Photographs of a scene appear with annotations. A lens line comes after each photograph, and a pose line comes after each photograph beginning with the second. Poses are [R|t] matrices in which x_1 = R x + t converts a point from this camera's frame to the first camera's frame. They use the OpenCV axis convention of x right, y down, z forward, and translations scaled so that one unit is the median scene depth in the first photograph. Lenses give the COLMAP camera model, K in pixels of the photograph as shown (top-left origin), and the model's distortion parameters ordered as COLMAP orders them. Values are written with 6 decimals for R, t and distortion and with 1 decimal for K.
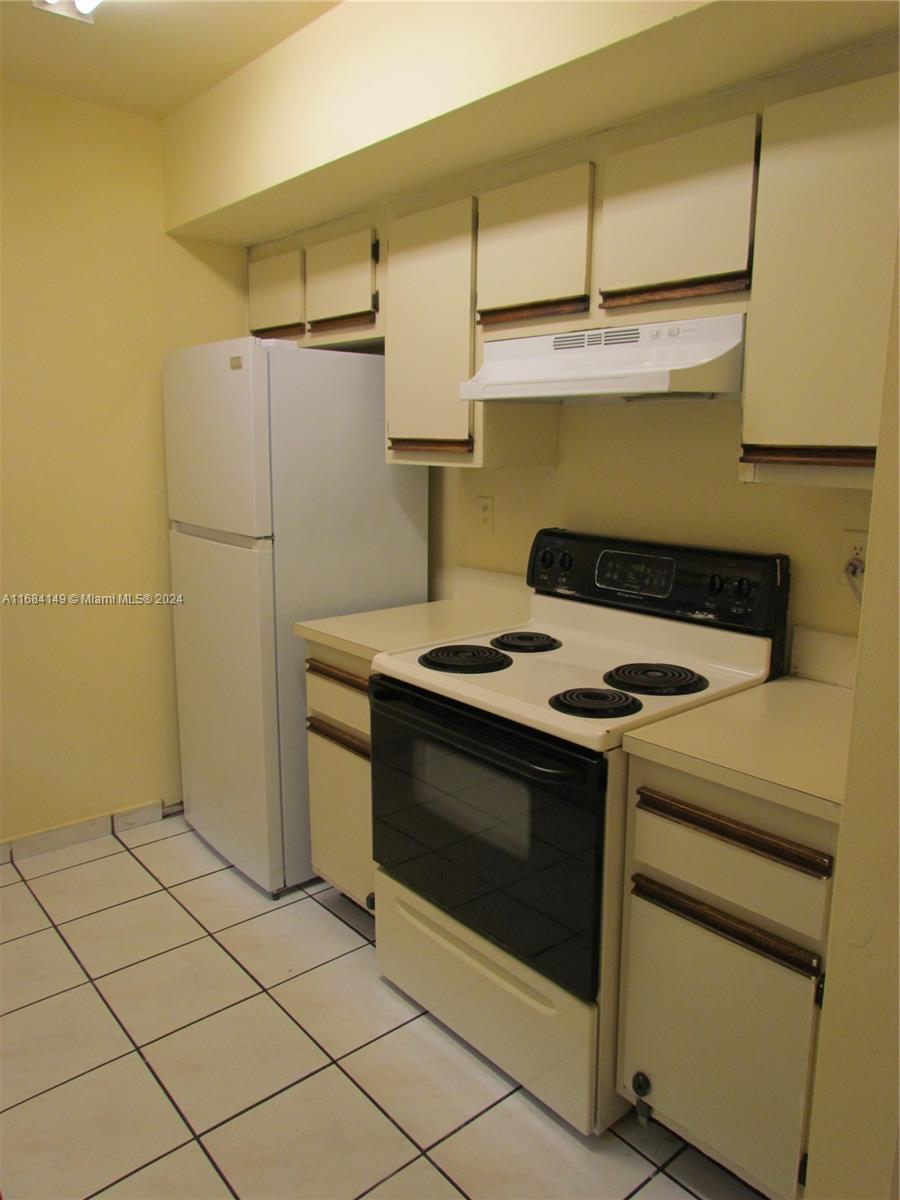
lens RADIAL K [[839.4, 0, 488.0], [0, 839.4, 602.9], [0, 0, 1]] dist [-0.045905, 0.002844]
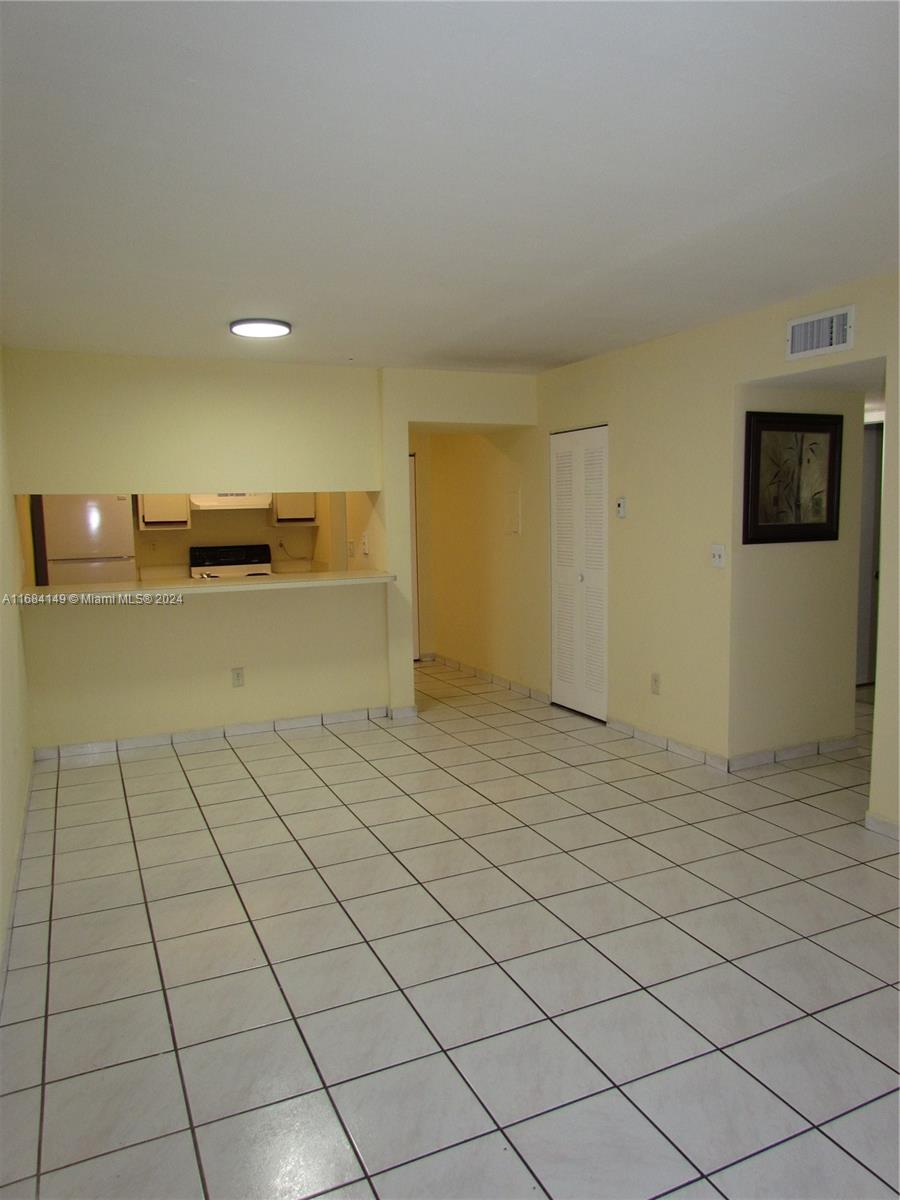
lens RADIAL K [[849.6, 0, 452.7], [0, 849.6, 592.4], [0, 0, 1]] dist [-0.010758, -0.001545]
pose [[0.303828, -0.110090, 0.946345, -2.784396], [0.200229, 0.978496, 0.049546, 0.125932], [-0.931449, 0.174432, 0.319337, -0.990417]]
